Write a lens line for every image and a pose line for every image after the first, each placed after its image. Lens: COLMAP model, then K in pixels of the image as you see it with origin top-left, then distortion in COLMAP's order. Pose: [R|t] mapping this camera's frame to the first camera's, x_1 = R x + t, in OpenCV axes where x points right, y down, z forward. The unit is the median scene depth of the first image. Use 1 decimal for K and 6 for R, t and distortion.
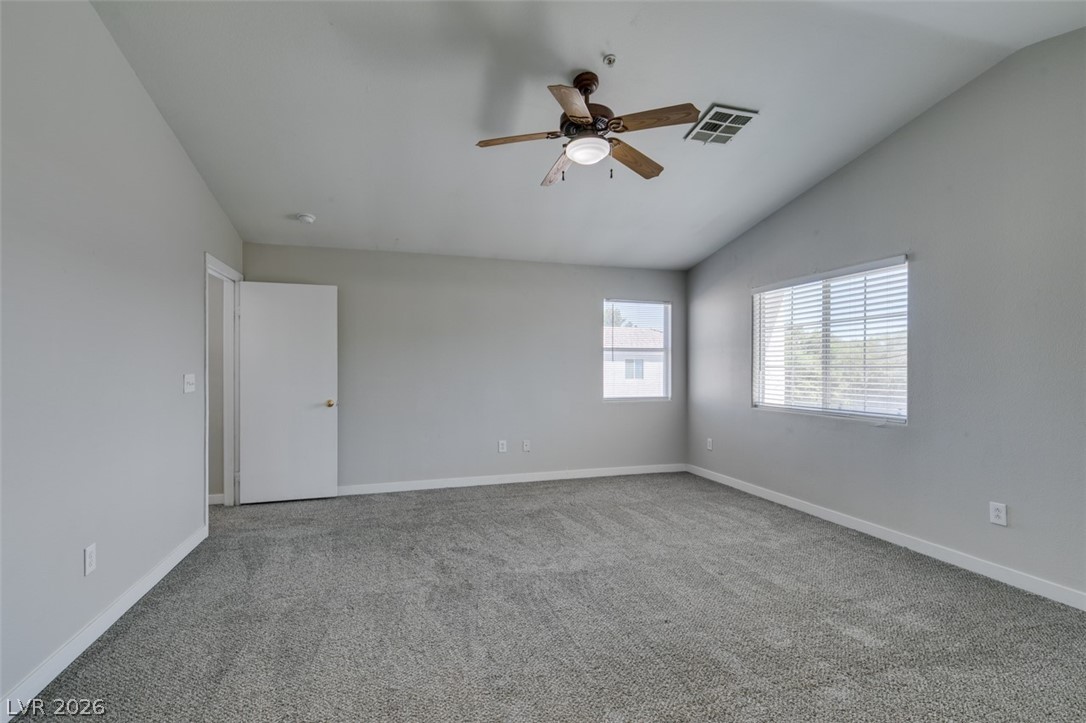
lens RADIAL K [[484.5, 0, 541.1], [0, 484.5, 367.9], [0, 0, 1]] dist [0.003801, -0.001630]
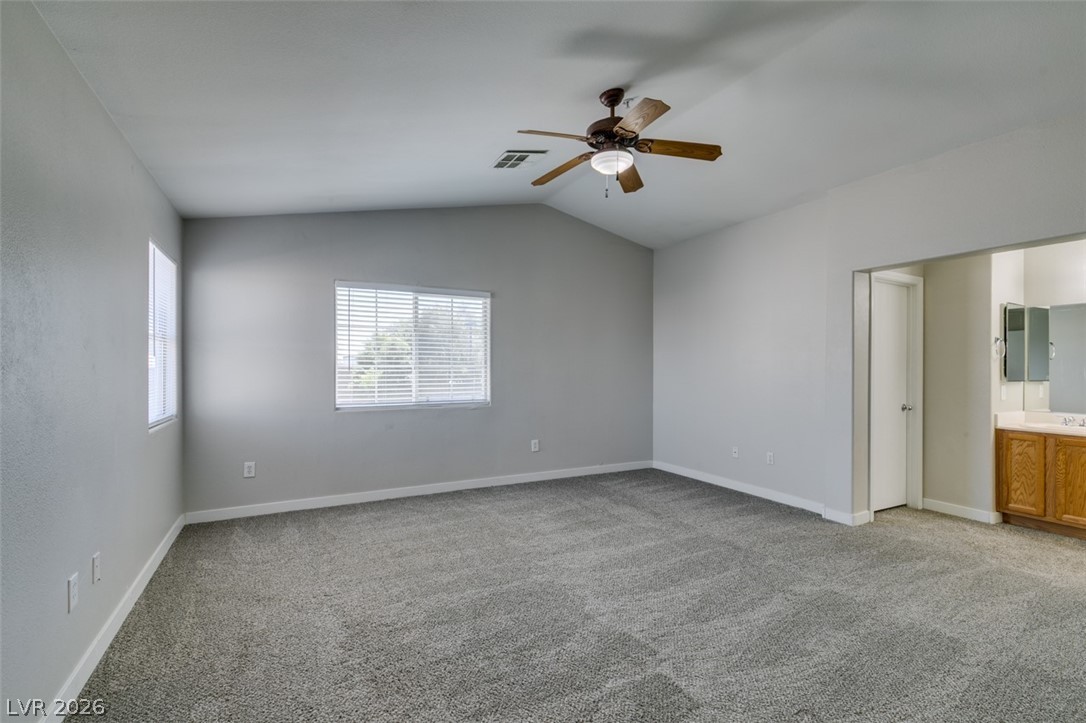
lens RADIAL K [[484.5, 0, 541.1], [0, 484.5, 367.9], [0, 0, 1]] dist [0.003801, -0.001630]
pose [[-0.180912, -0.007264, 0.983473, -0.590977], [-0.002740, 0.999973, 0.006882, -0.008350], [-0.983496, -0.001450, -0.180927, 0.865250]]
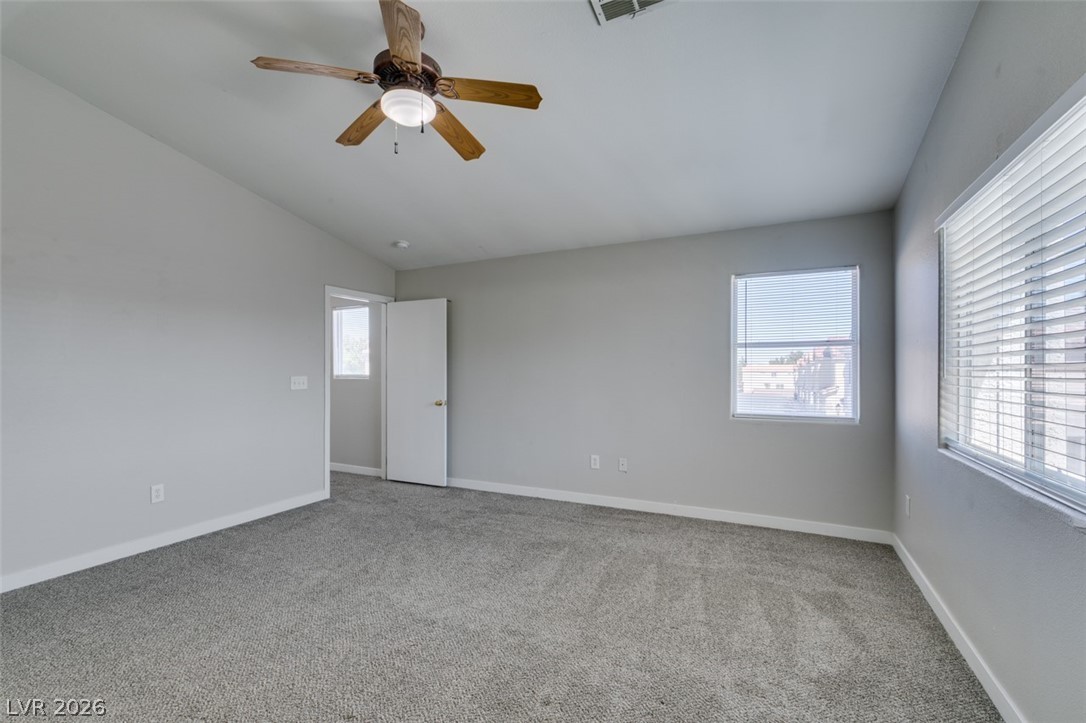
lens RADIAL K [[484.5, 0, 541.1], [0, 484.5, 367.9], [0, 0, 1]] dist [0.003801, -0.001630]
pose [[0.723713, -0.004254, -0.690088, 0.537006], [0.001309, 0.999988, -0.004792, -0.002527], [0.690100, 0.002565, 0.723710, 0.364017]]
